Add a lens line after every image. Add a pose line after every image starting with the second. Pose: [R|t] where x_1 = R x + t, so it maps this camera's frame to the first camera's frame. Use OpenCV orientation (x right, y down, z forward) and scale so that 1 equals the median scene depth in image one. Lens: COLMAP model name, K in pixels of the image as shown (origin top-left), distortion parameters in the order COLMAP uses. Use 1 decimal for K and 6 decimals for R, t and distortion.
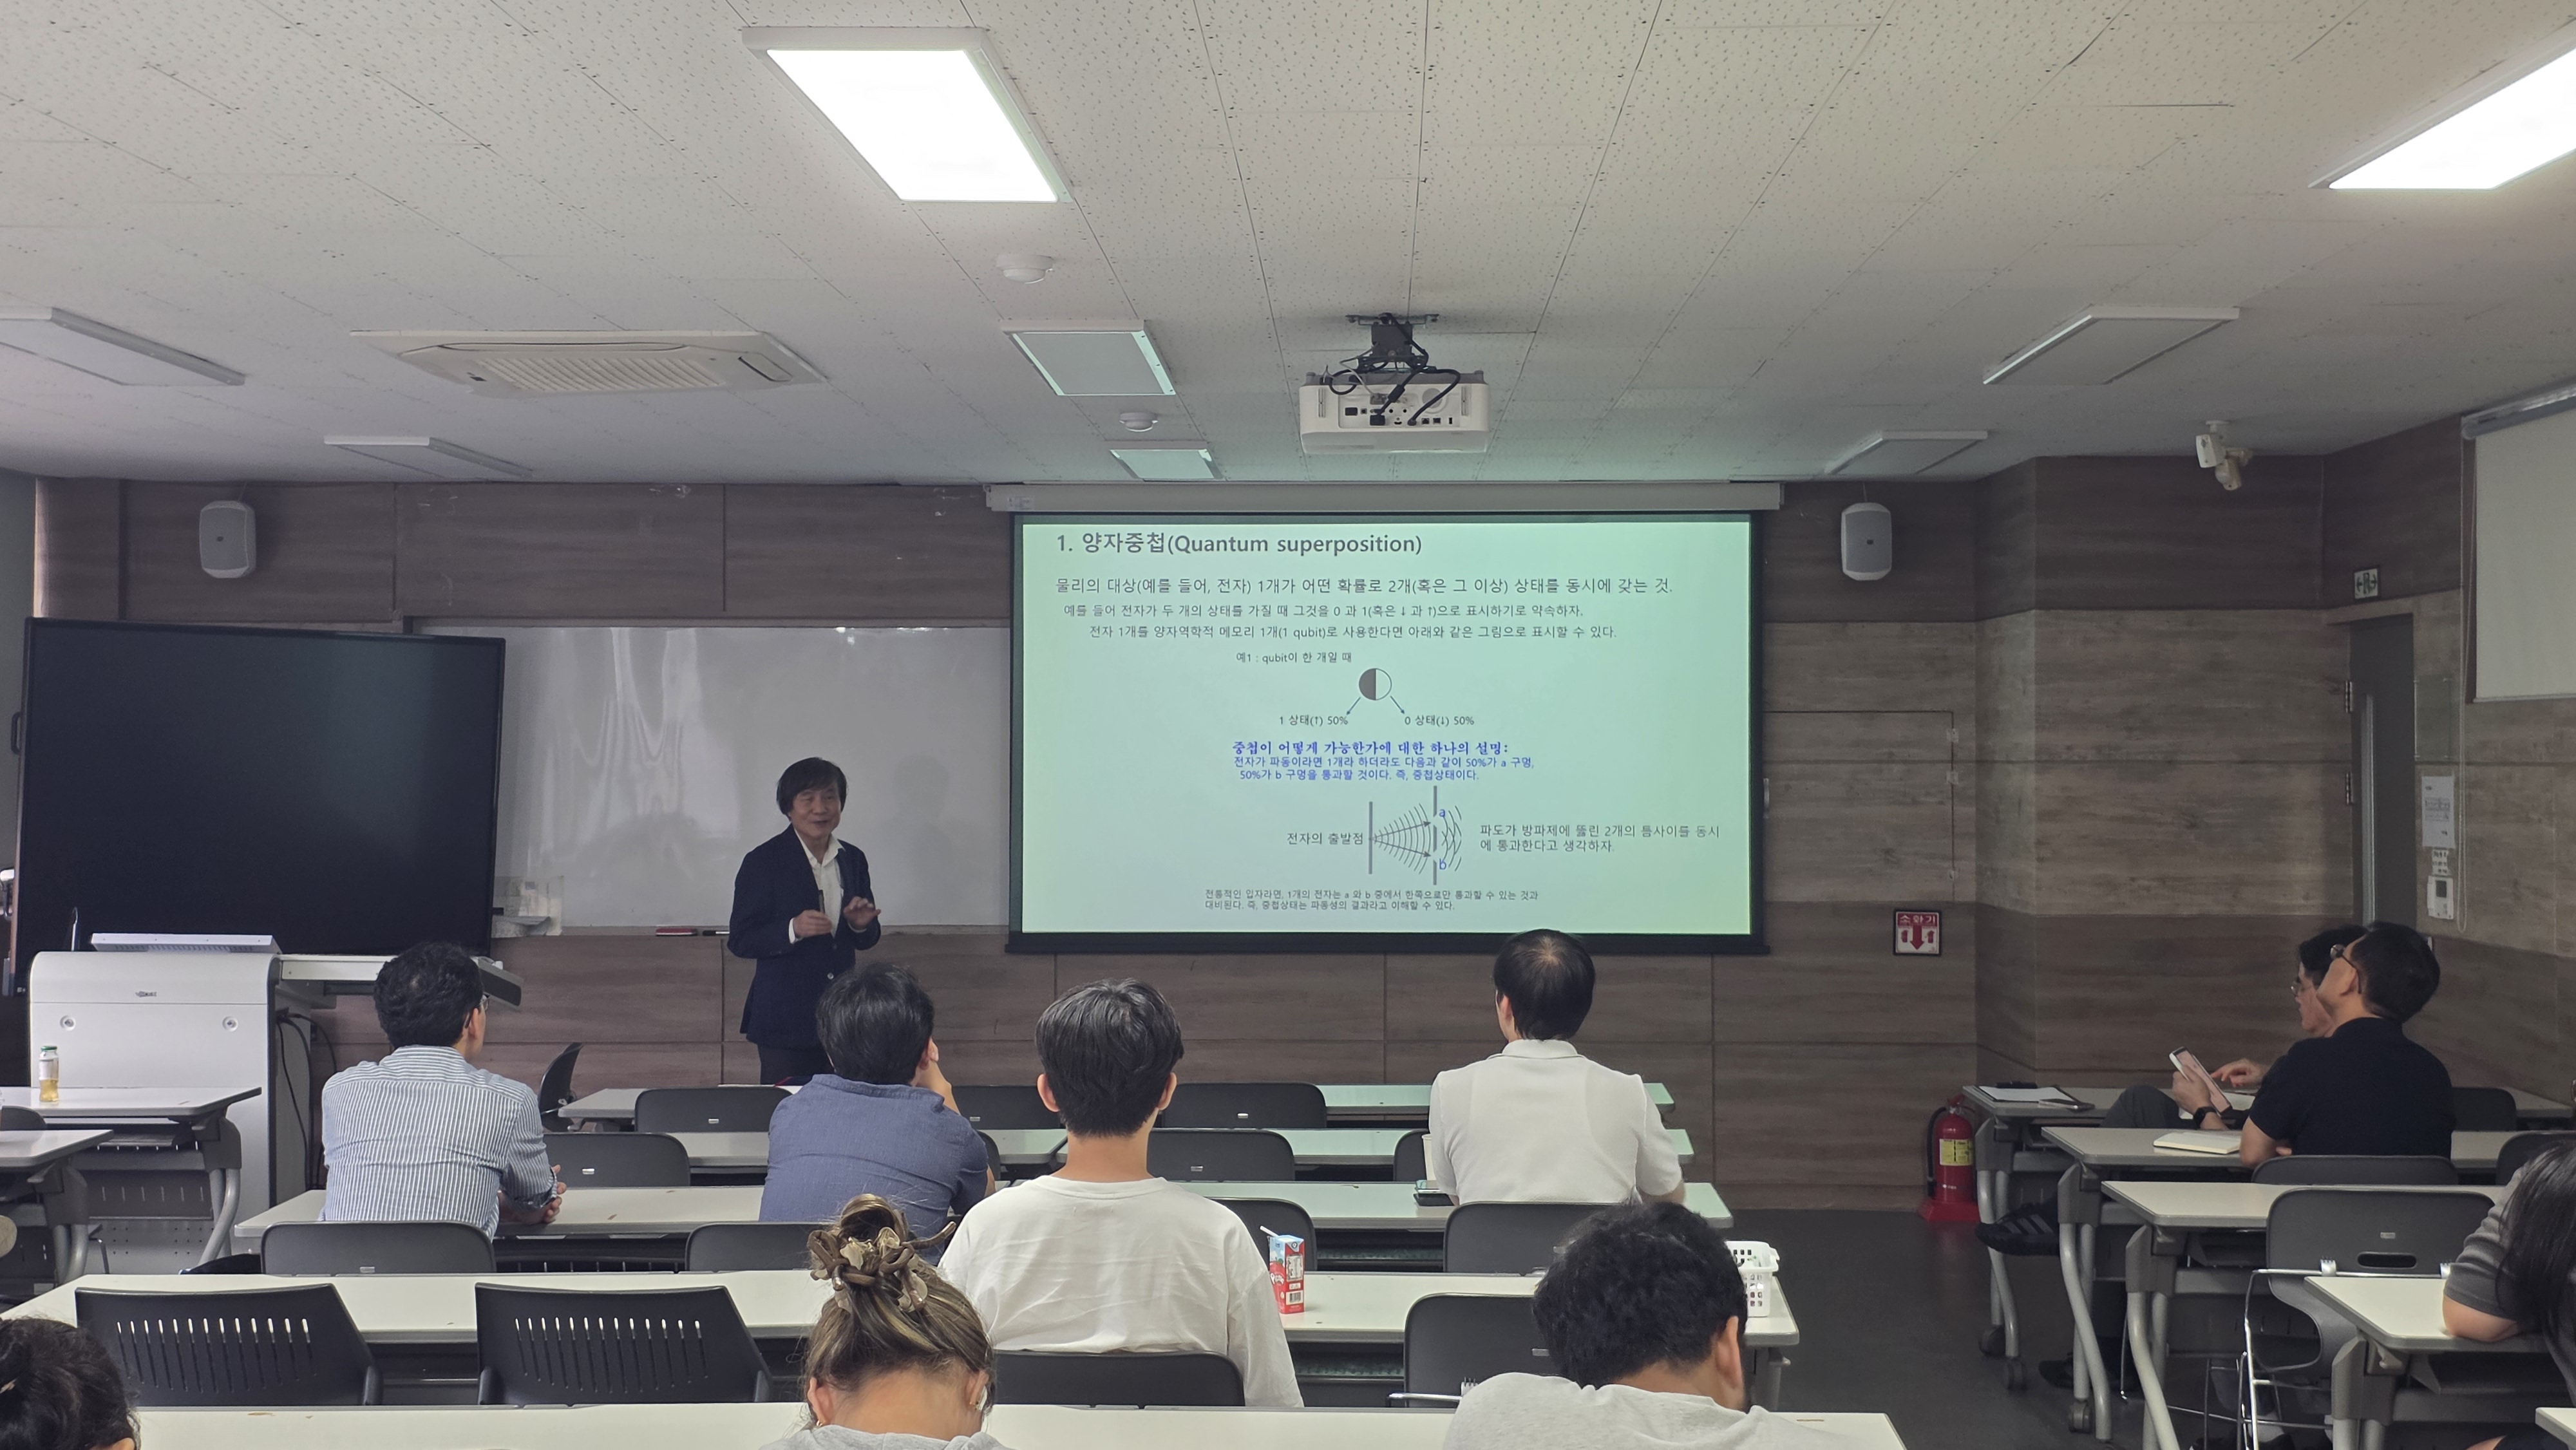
lens RADIAL K [[3304.7, 0, 1288.0], [0, 3304.7, 725.0], [0, 0, 1]] dist [0.200641, -0.441710]
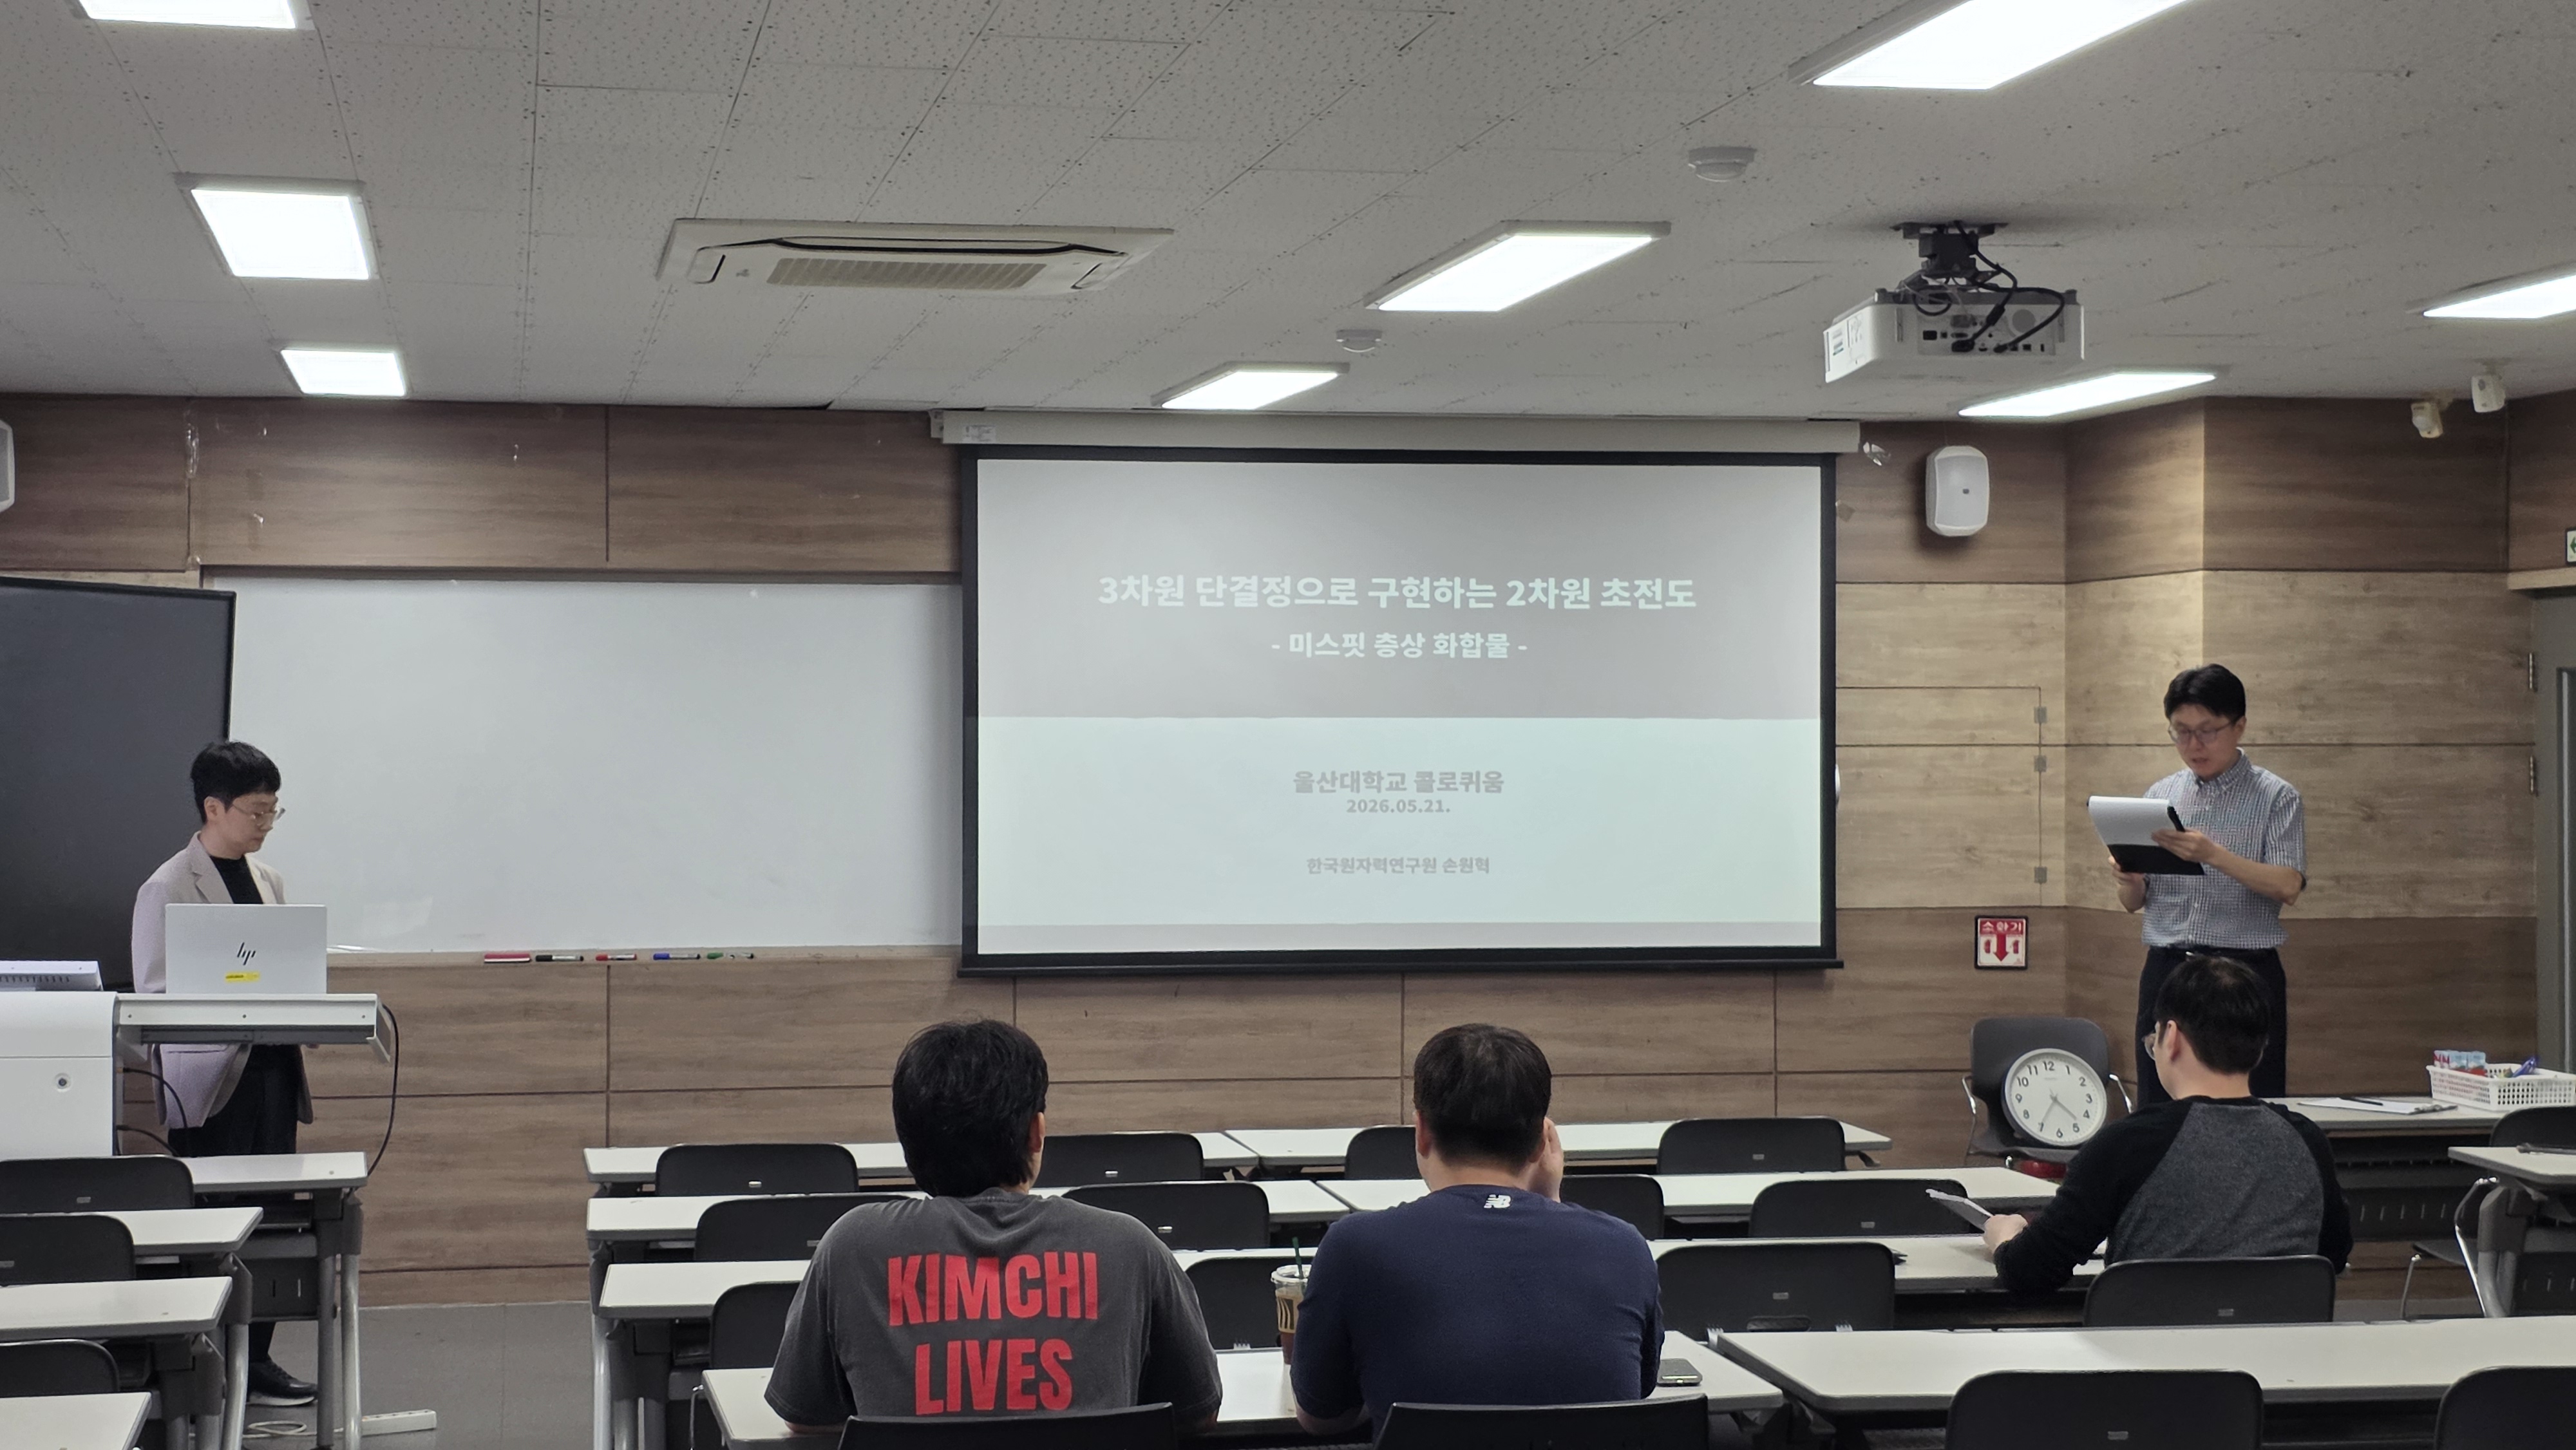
lens RADIAL K [[4019.1, 0, 1212.6], [0, 4019.1, 754.3], [0, 0, 1]] dist [0.167259, -0.115716]
pose [[0.981235, -0.001304, 0.192813, -0.221266], [-0.001024, 0.999928, 0.011971, 0.000933], [-0.192815, -0.011944, 0.981162, 0.003716]]
